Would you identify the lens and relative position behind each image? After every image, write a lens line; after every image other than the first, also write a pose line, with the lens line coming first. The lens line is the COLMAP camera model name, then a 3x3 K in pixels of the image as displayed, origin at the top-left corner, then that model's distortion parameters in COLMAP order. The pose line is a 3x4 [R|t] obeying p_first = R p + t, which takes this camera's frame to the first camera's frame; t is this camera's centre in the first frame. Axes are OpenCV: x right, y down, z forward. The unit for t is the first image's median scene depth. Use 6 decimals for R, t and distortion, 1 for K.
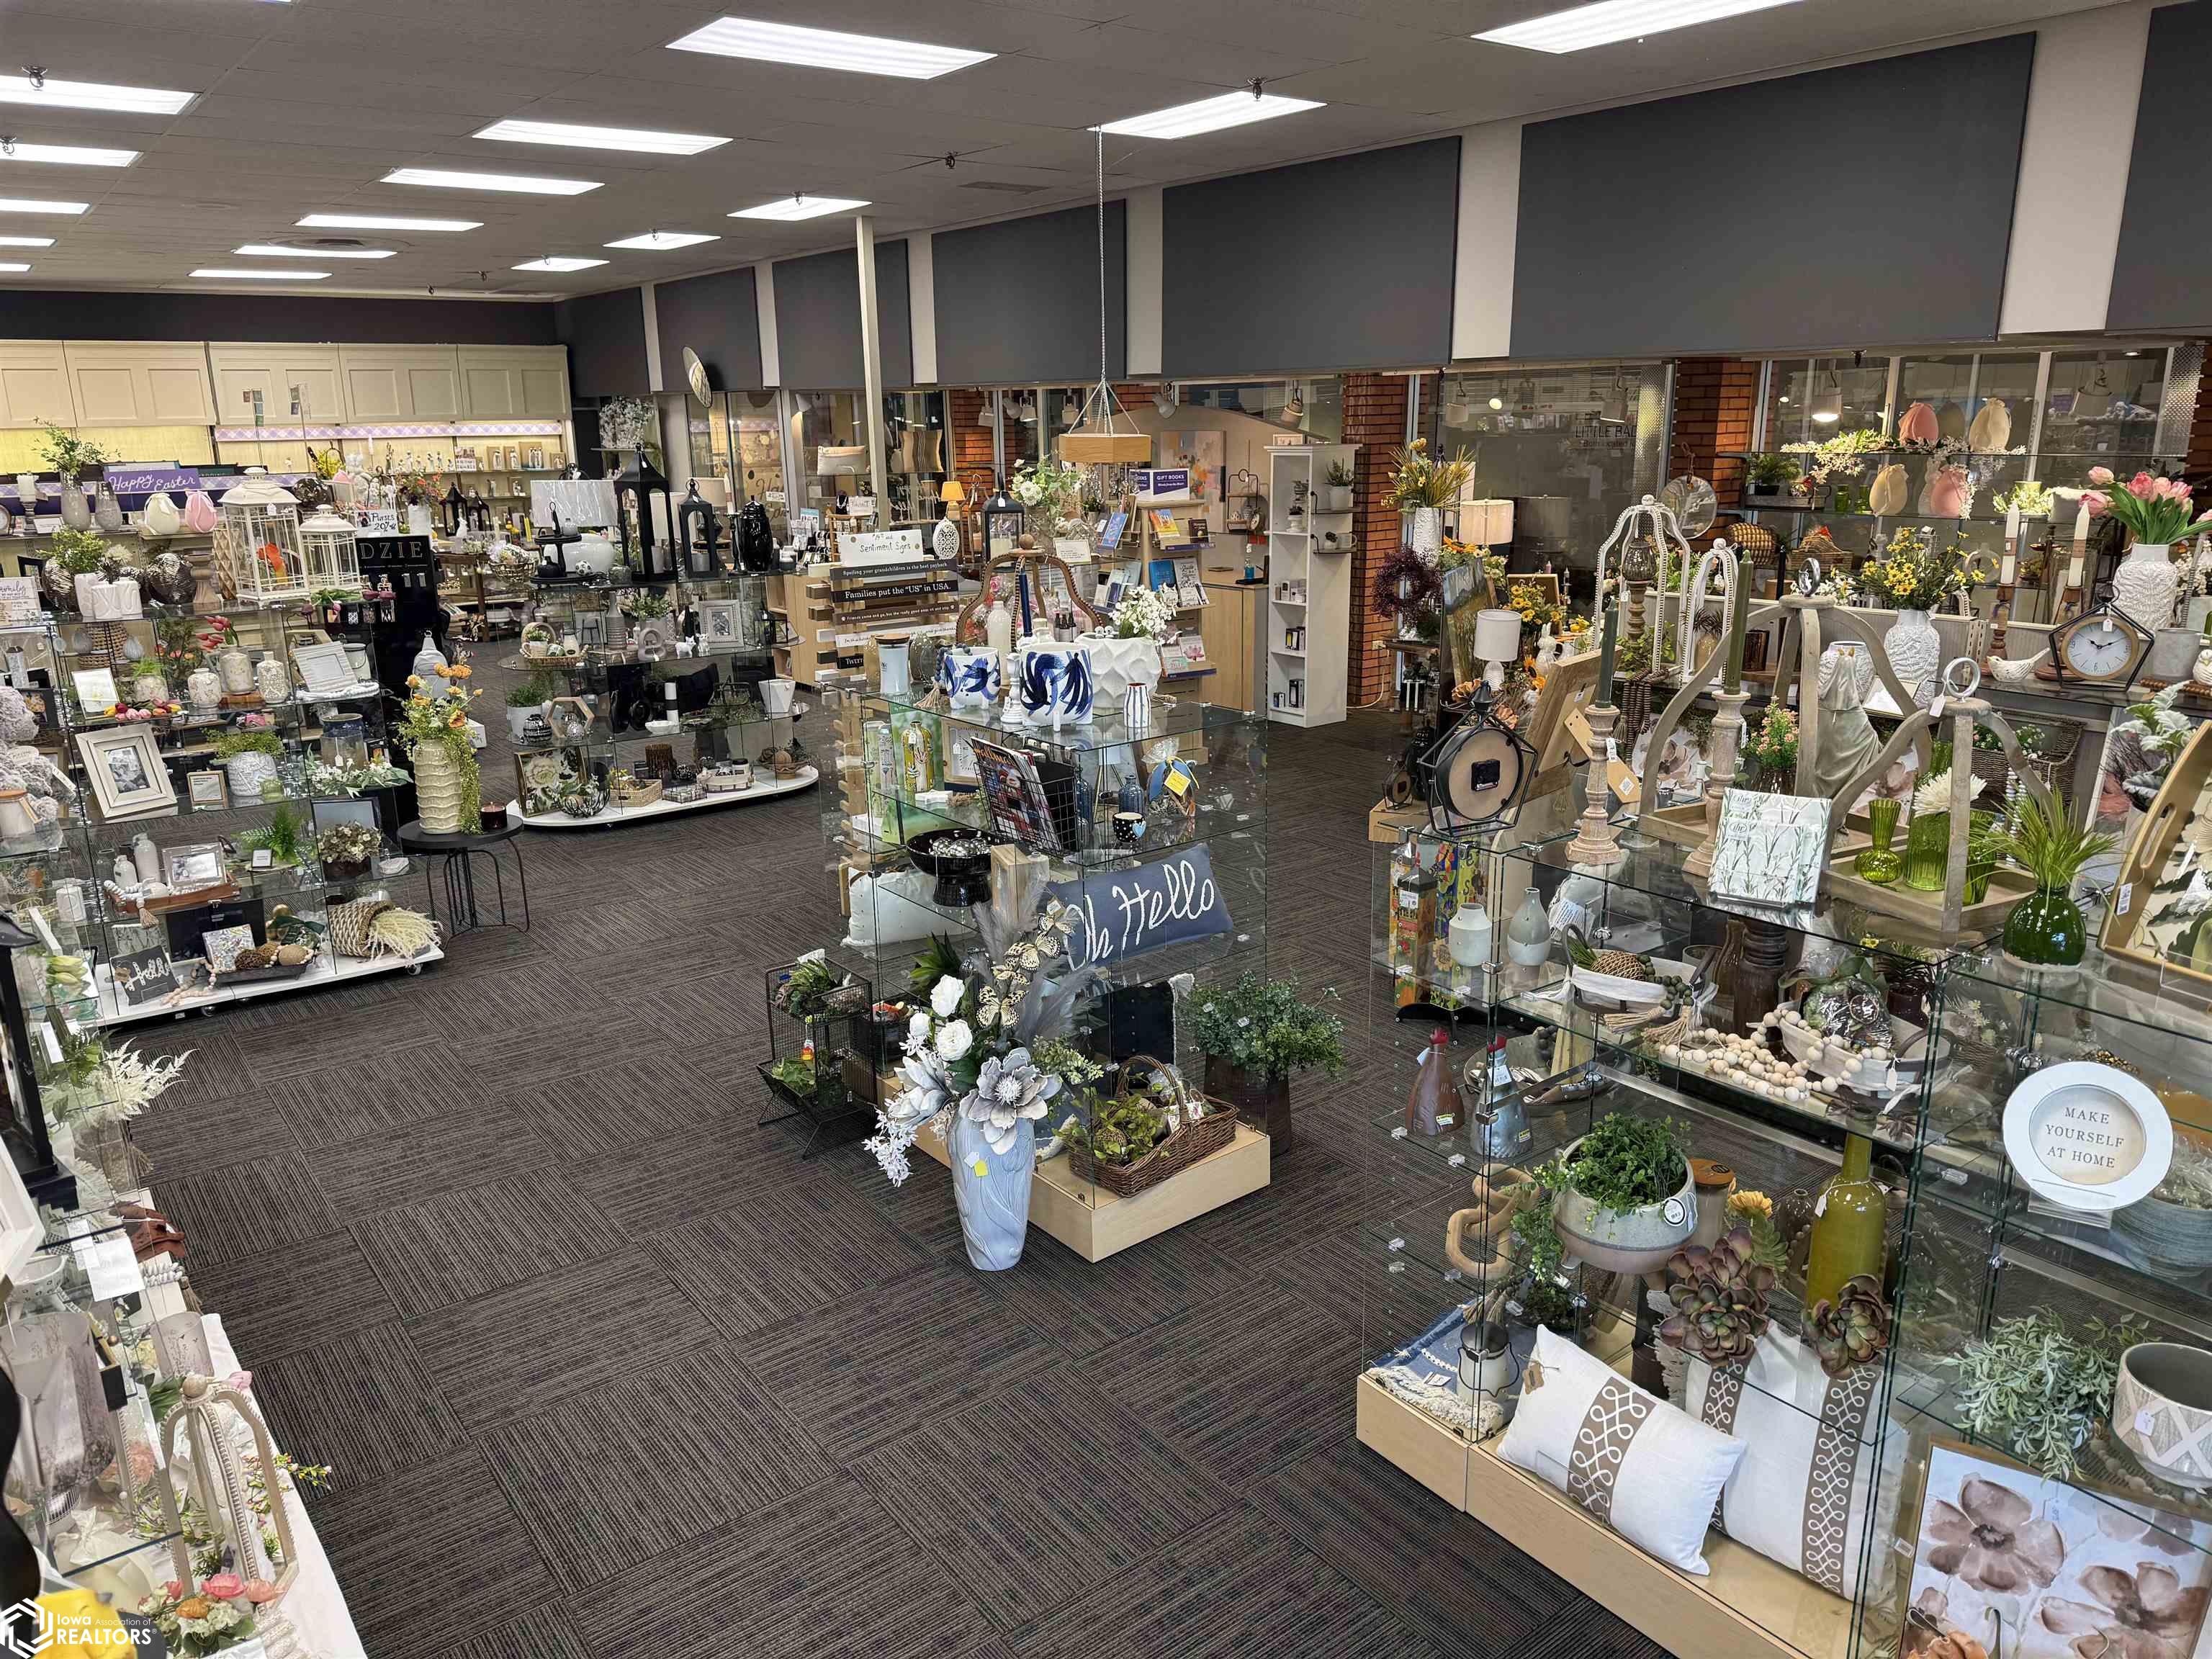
lens RADIAL K [[1555.1, 0, 1106.0], [0, 1555.1, 829.5], [0, 0, 1]] dist [0.000916, -0.000546]
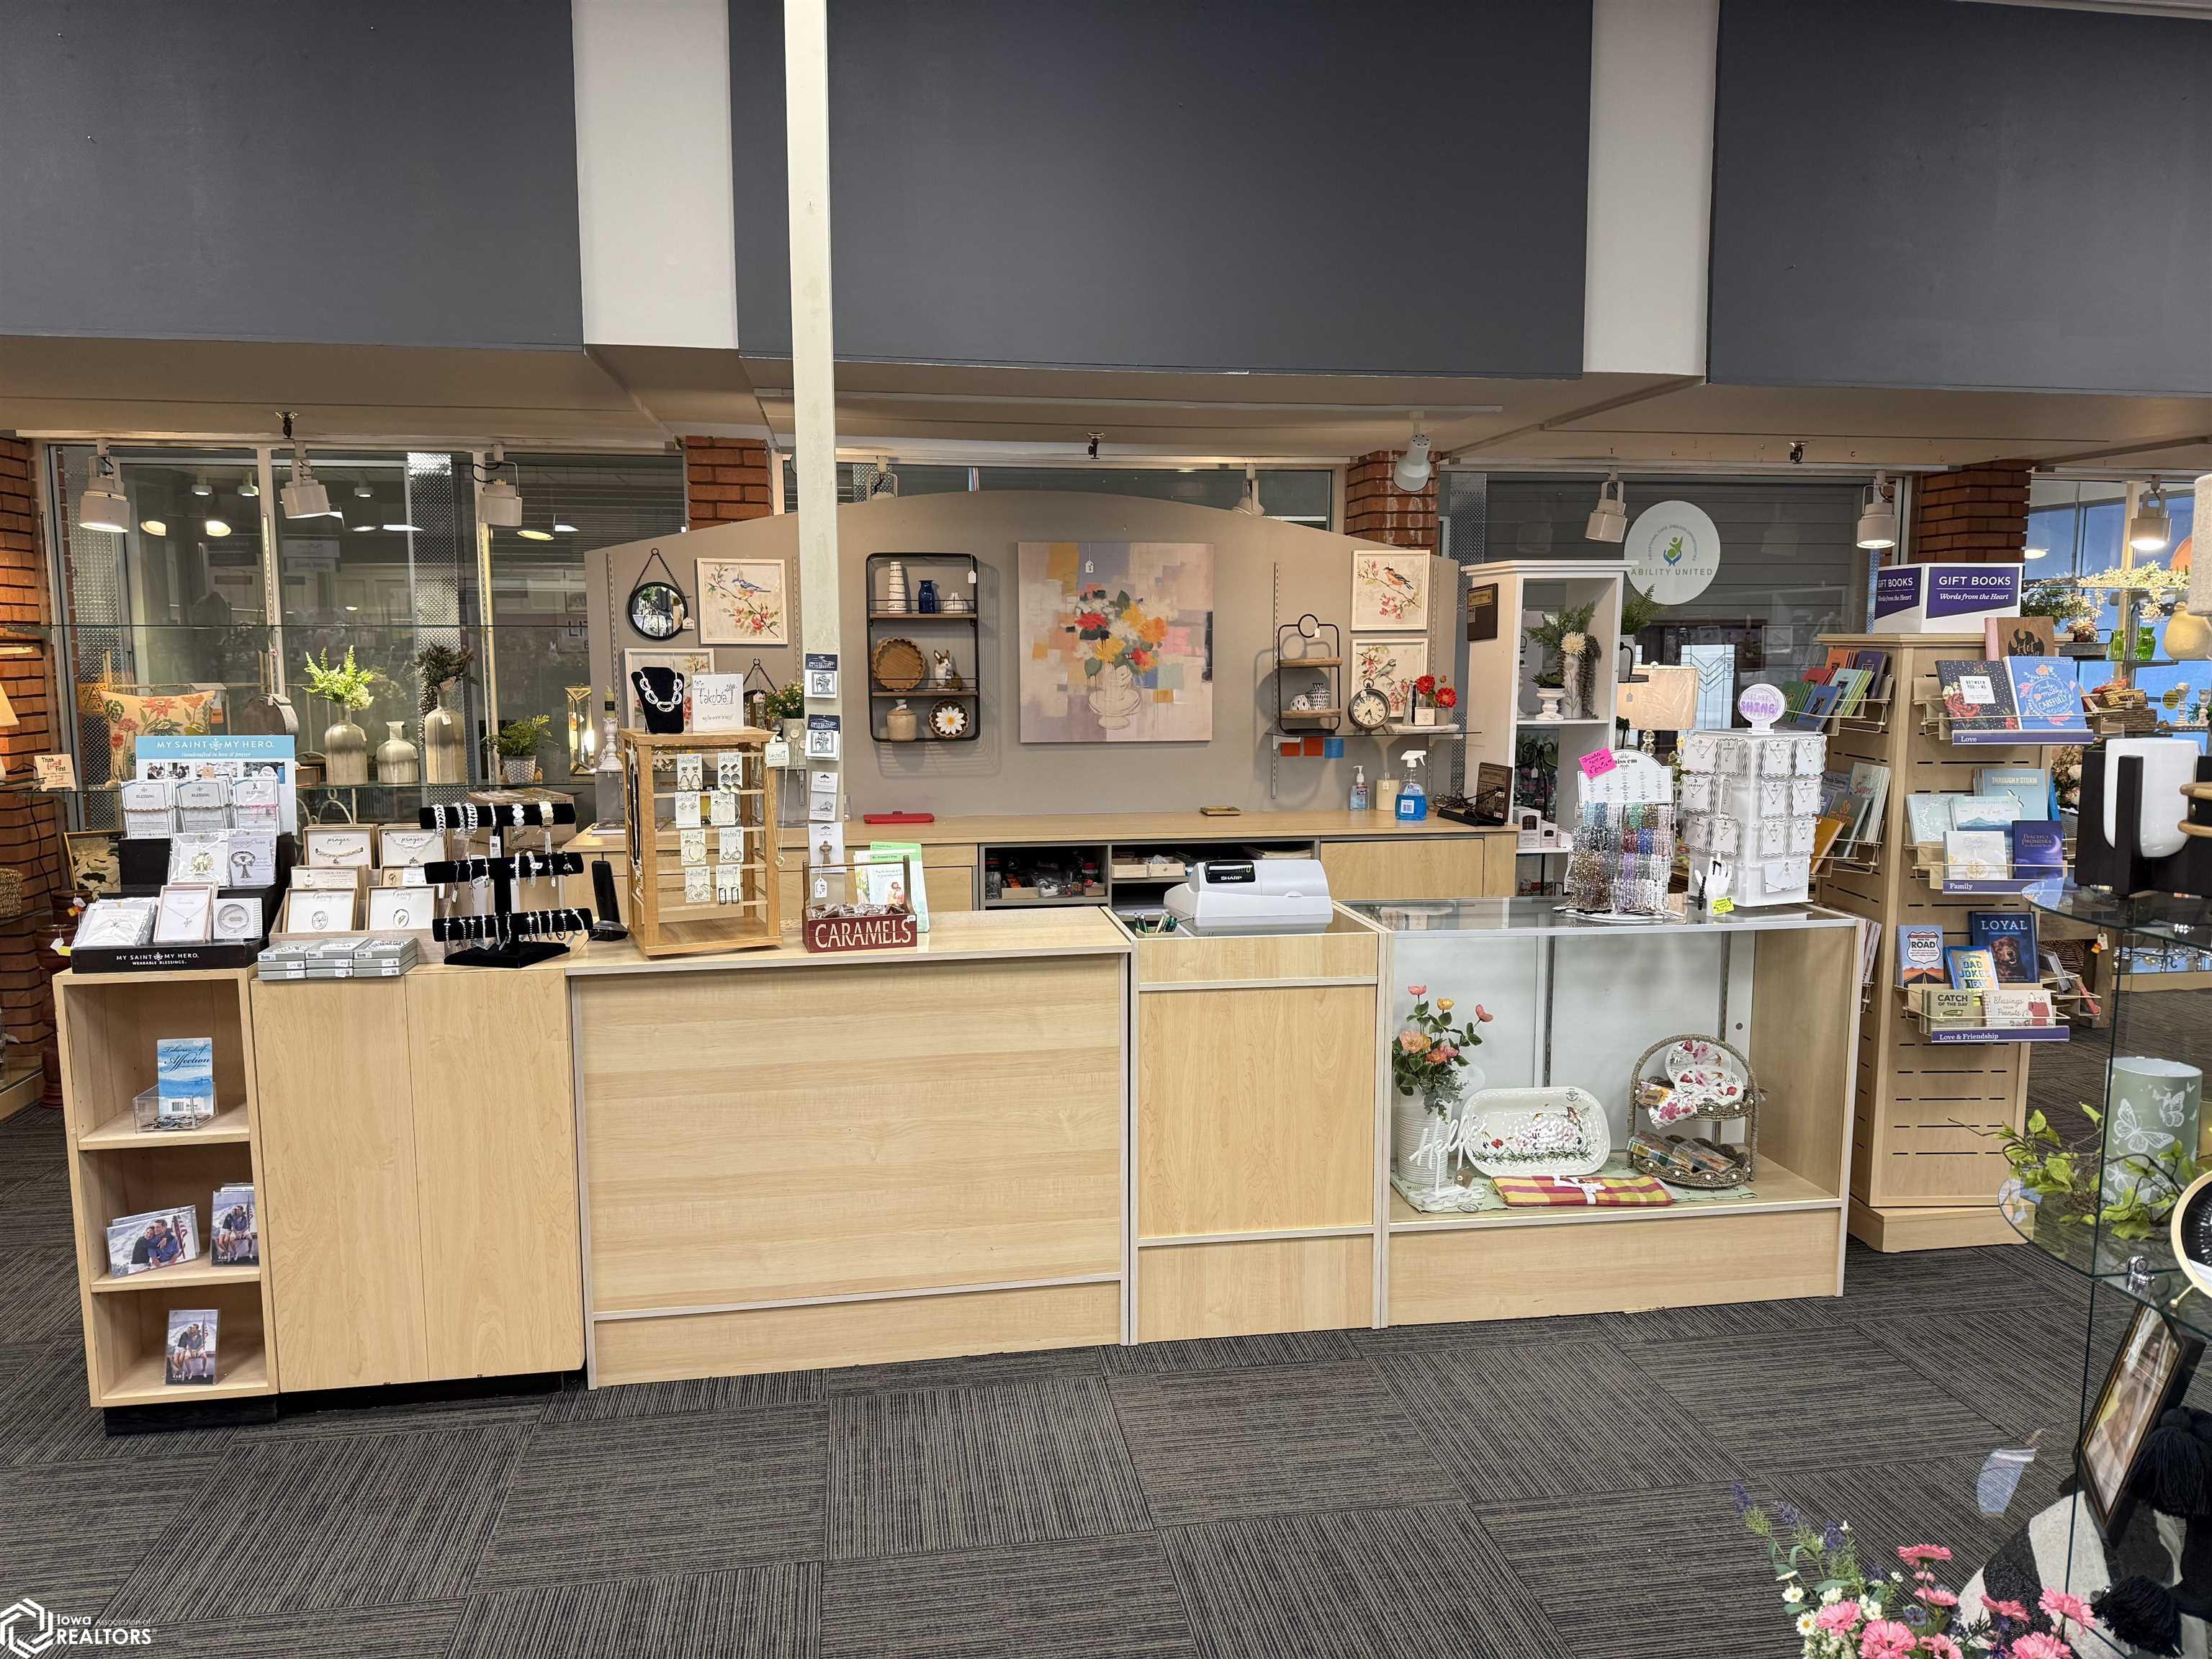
lens RADIAL K [[1555.1, 0, 1106.0], [0, 1555.1, 829.5], [0, 0, 1]] dist [0.000916, -0.000546]
pose [[0.470176, -0.090373, 0.877933, -0.383033], [0.231919, 0.972437, -0.024103, -0.161596], [-0.851556, 0.214942, 0.478176, 0.806003]]
